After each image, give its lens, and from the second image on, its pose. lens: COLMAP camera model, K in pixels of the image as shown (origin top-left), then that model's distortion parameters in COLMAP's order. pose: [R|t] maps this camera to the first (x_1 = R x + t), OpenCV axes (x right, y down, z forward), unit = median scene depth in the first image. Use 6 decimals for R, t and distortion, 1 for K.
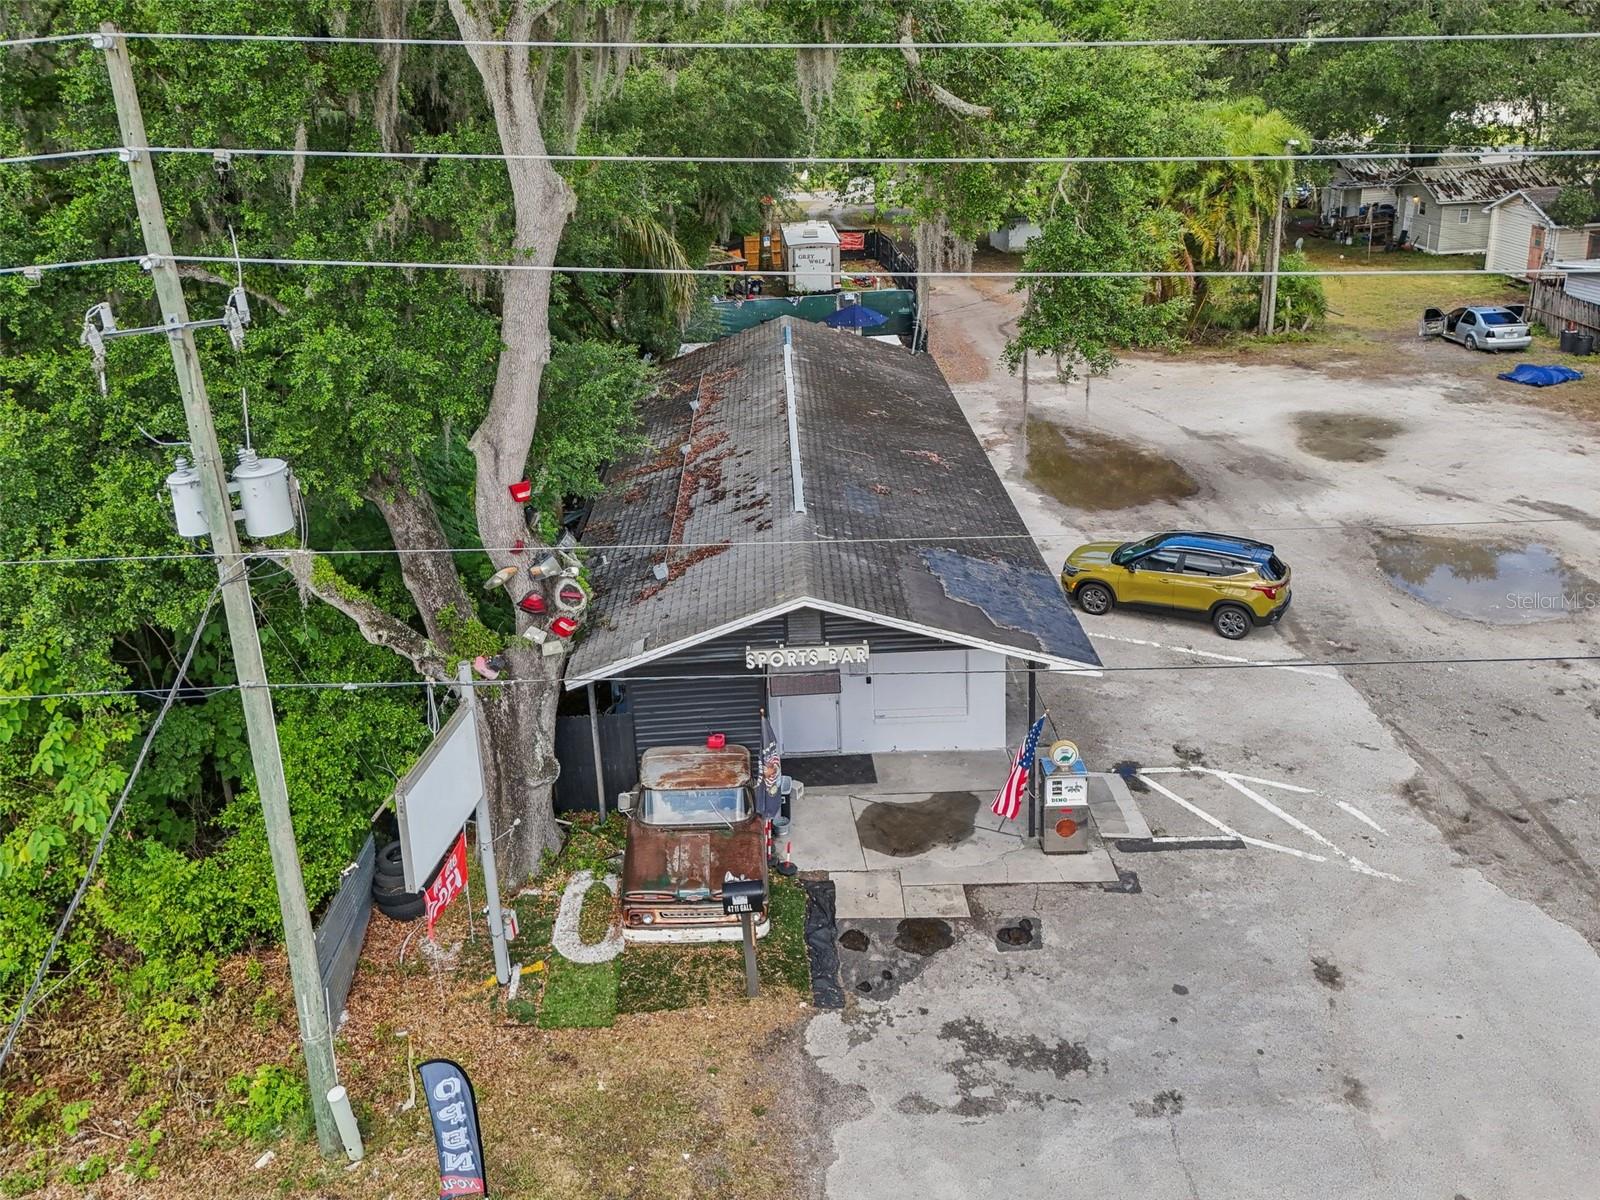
lens RADIAL K [[1261.3, 0, 690.2], [0, 1261.3, 416.2], [0, 0, 1]] dist [0.032126, -0.005981]
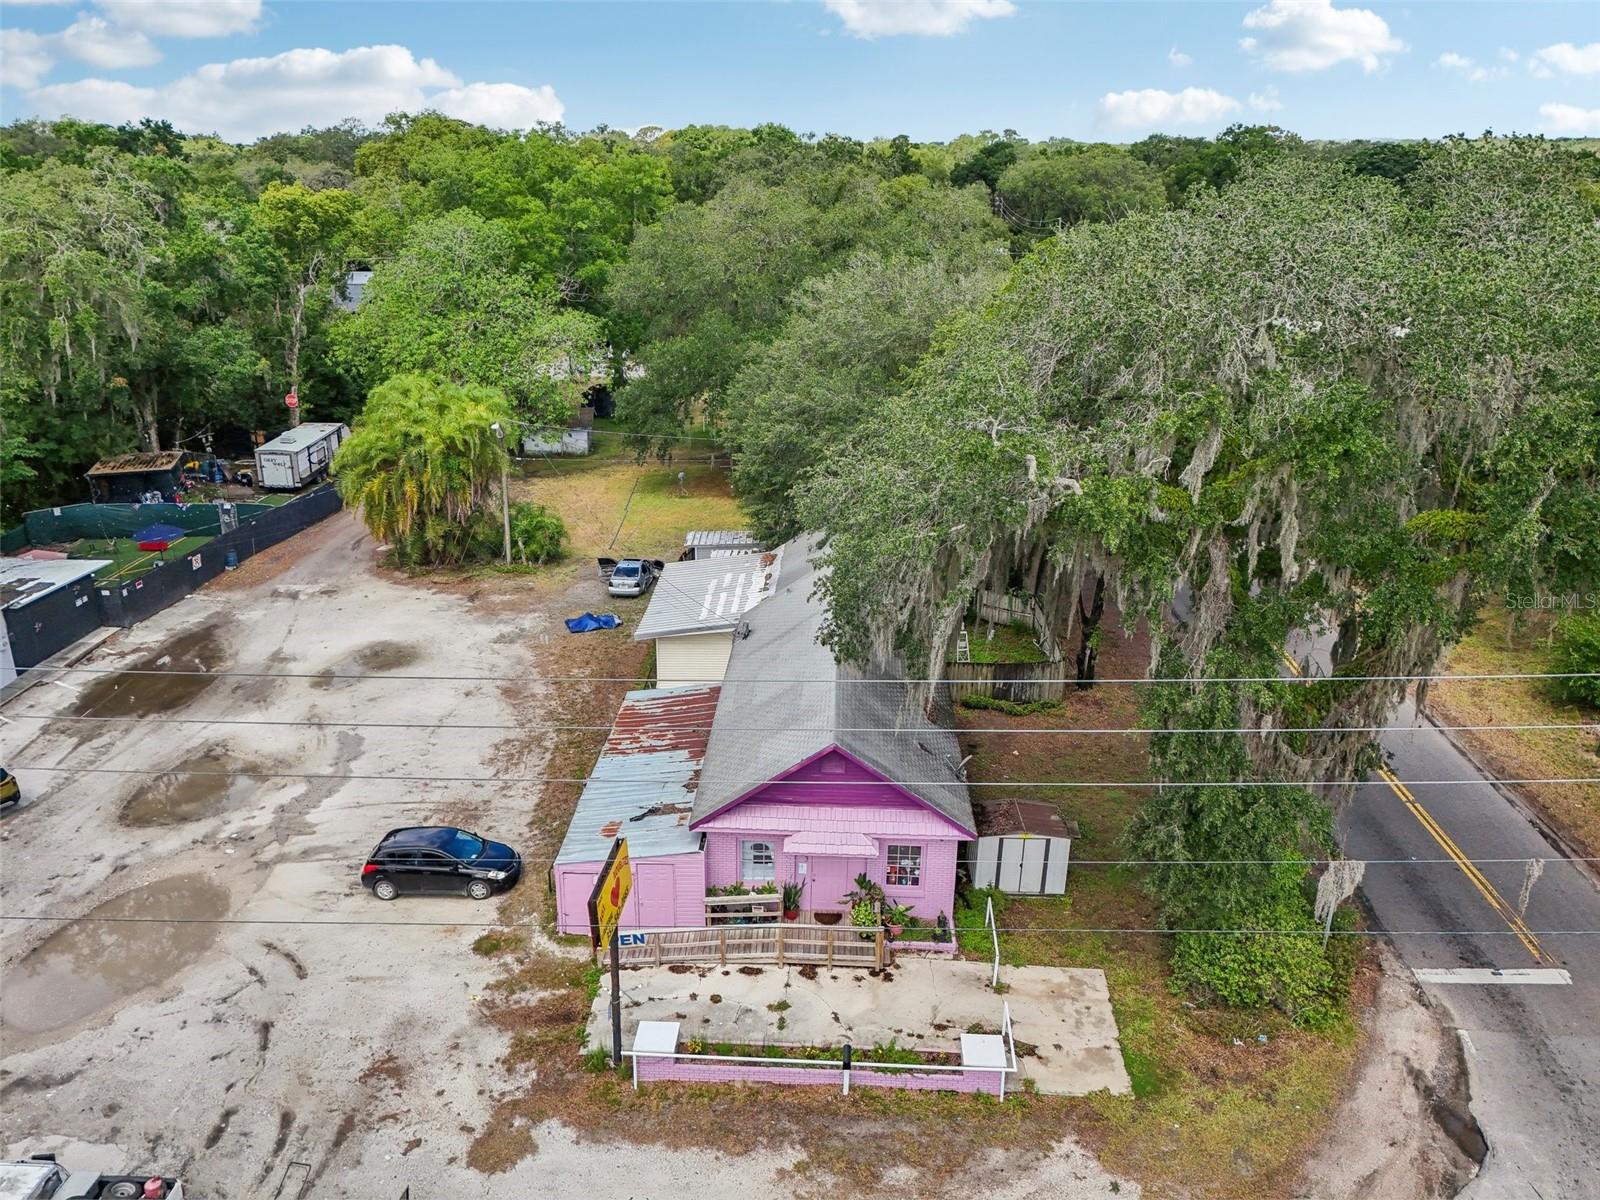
lens RADIAL K [[1197.2, 0, 769.7], [0, 1197.2, 596.8], [0, 0, 1]] dist [0.067435, -0.059831]
pose [[0.997721, 0.067437, 0.002006, 2.002248], [-0.067388, 0.994664, 0.078124, -0.404074], [0.003274, -0.078081, 0.996942, -0.626693]]
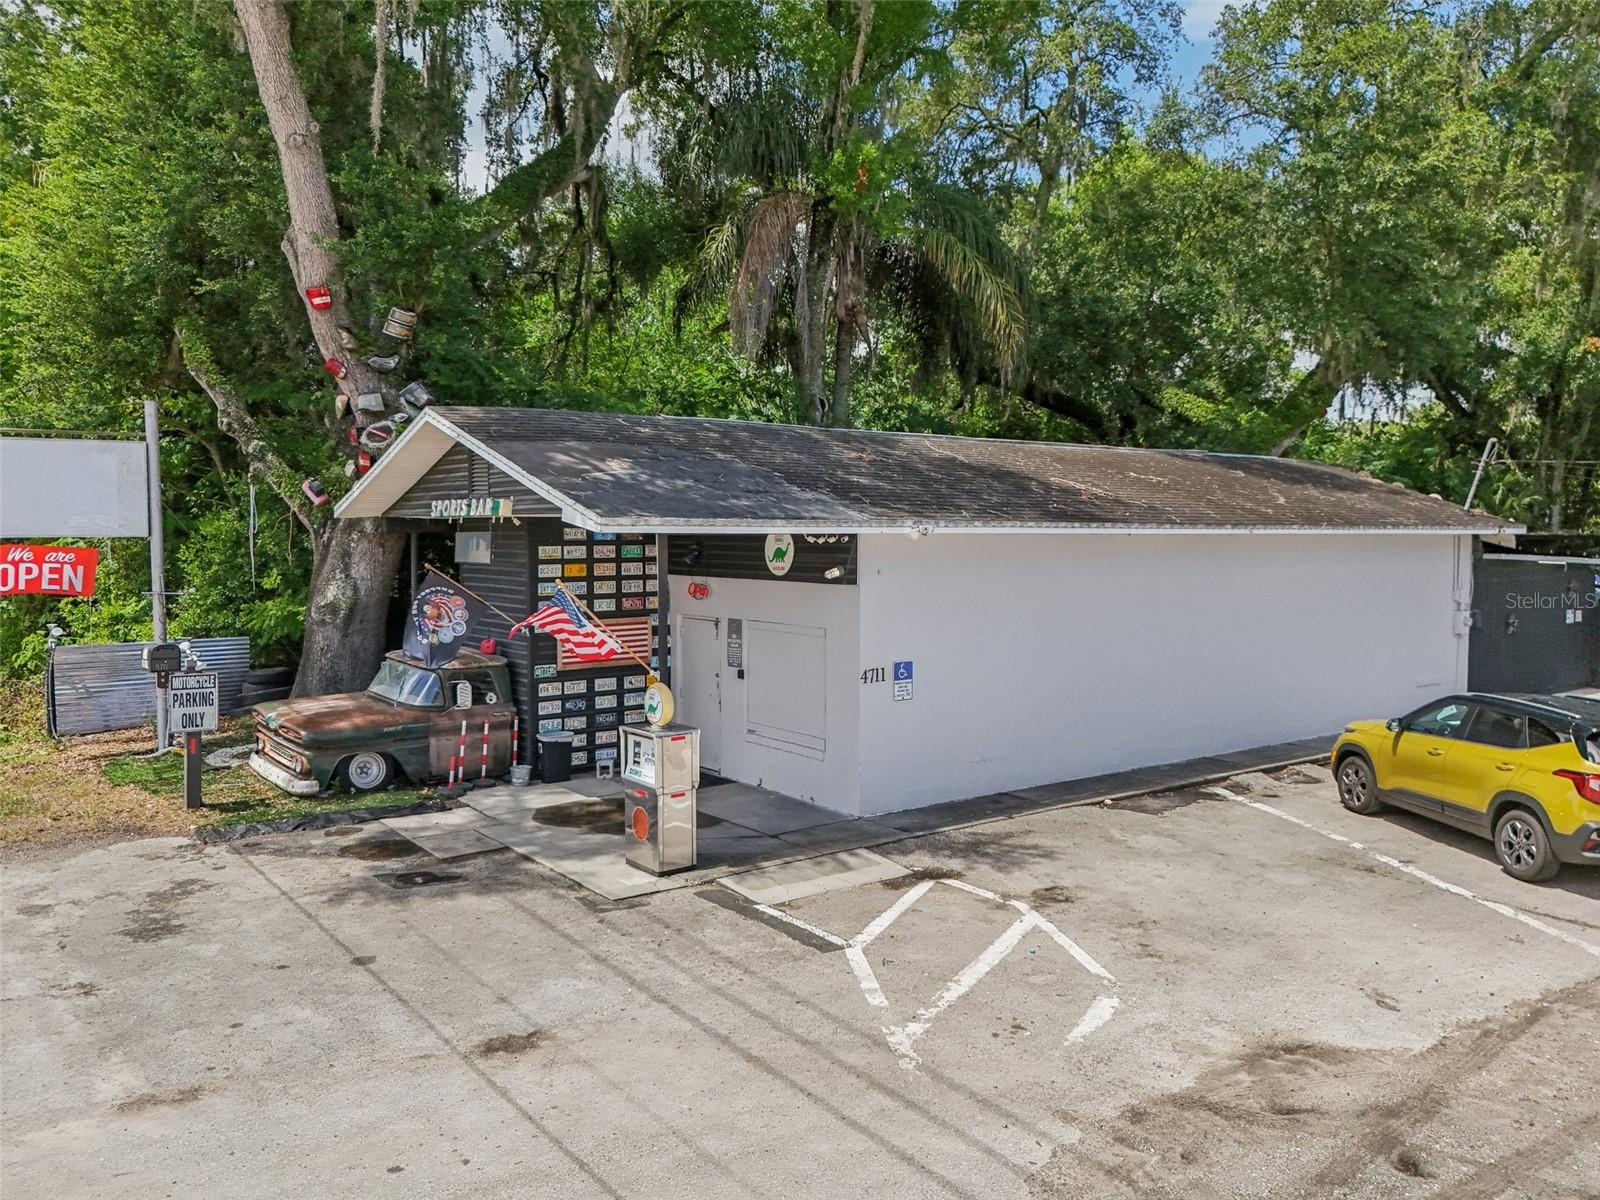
lens RADIAL K [[1179.0, 0, 800.0], [0, 1179.0, 600.0], [0, 0, 1]] dist [0.098416, -0.136204]
pose [[0.647628, 0.120501, -0.752368, 0.842889], [-0.254224, 0.965007, -0.064274, 0.248556], [0.718296, 0.232896, 0.655600, 0.678962]]
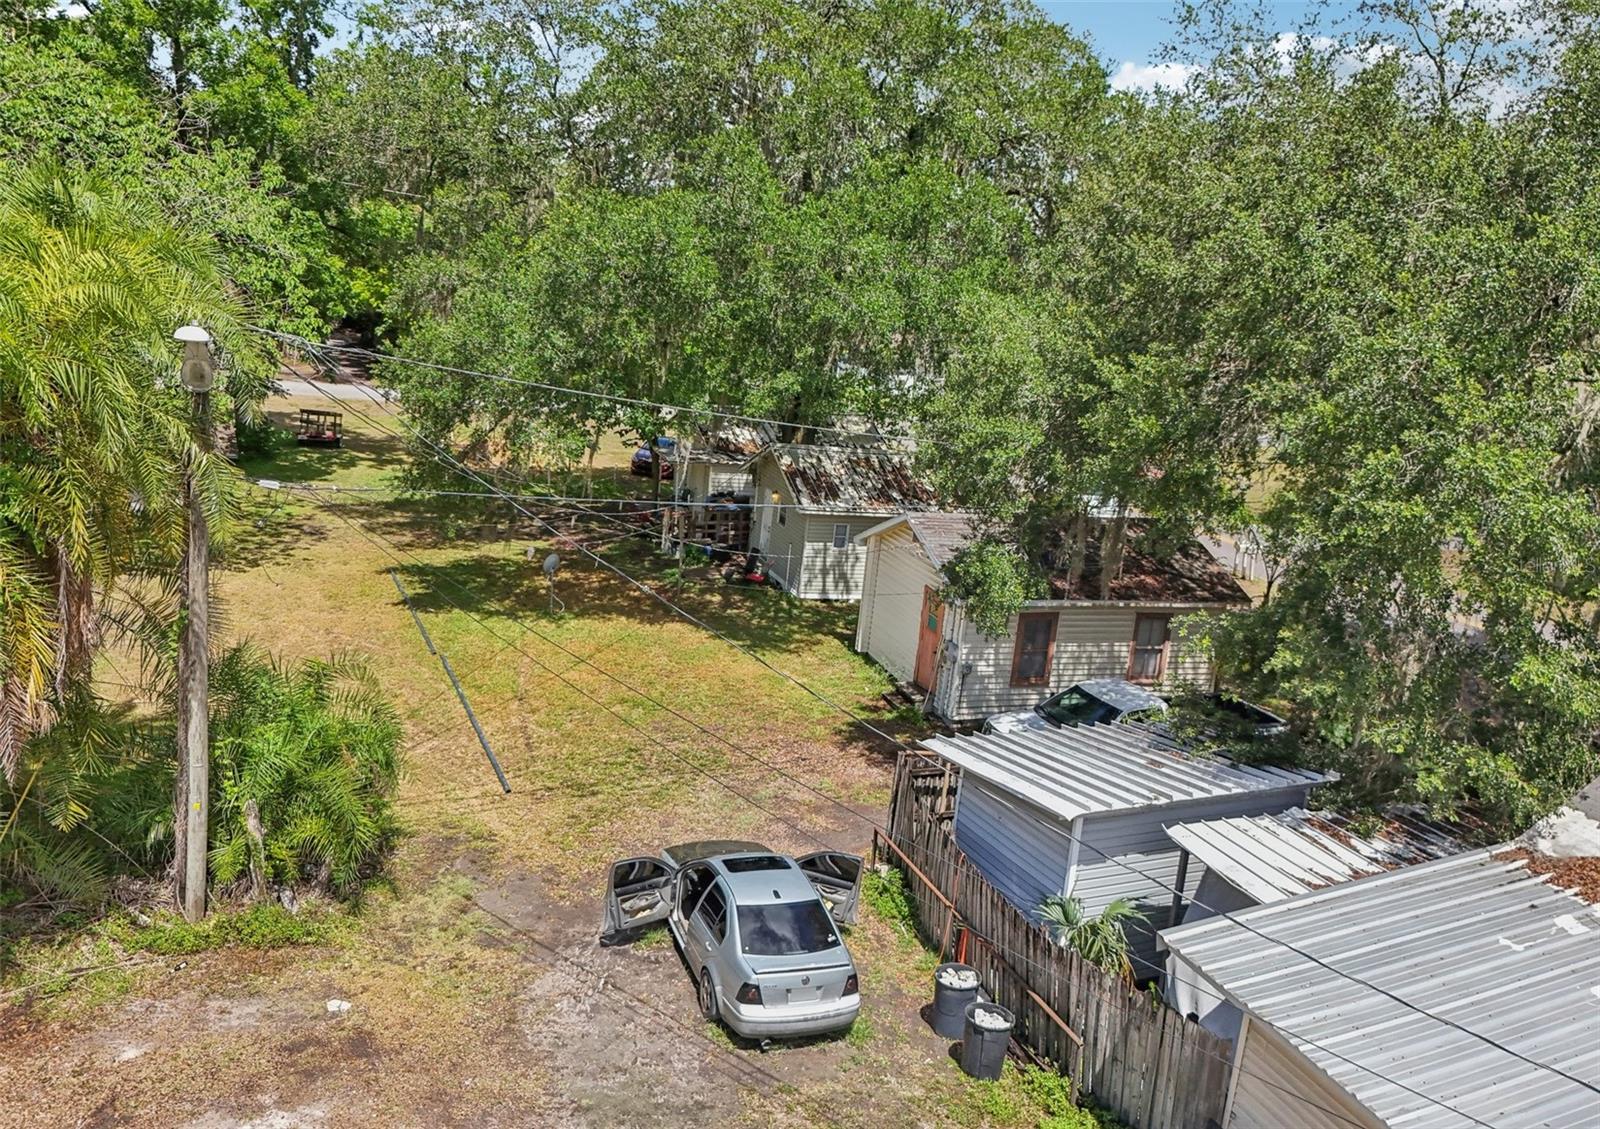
lens RADIAL K [[1248.7, 0, 800.0], [0, 1248.7, 564.5], [0, 0, 1]] dist [0.053942, -0.000978]
pose [[0.904231, 0.068705, 0.421481, 1.257614], [-0.046868, 0.996977, -0.061966, -0.386270], [-0.424464, 0.036278, 0.904718, 1.779949]]
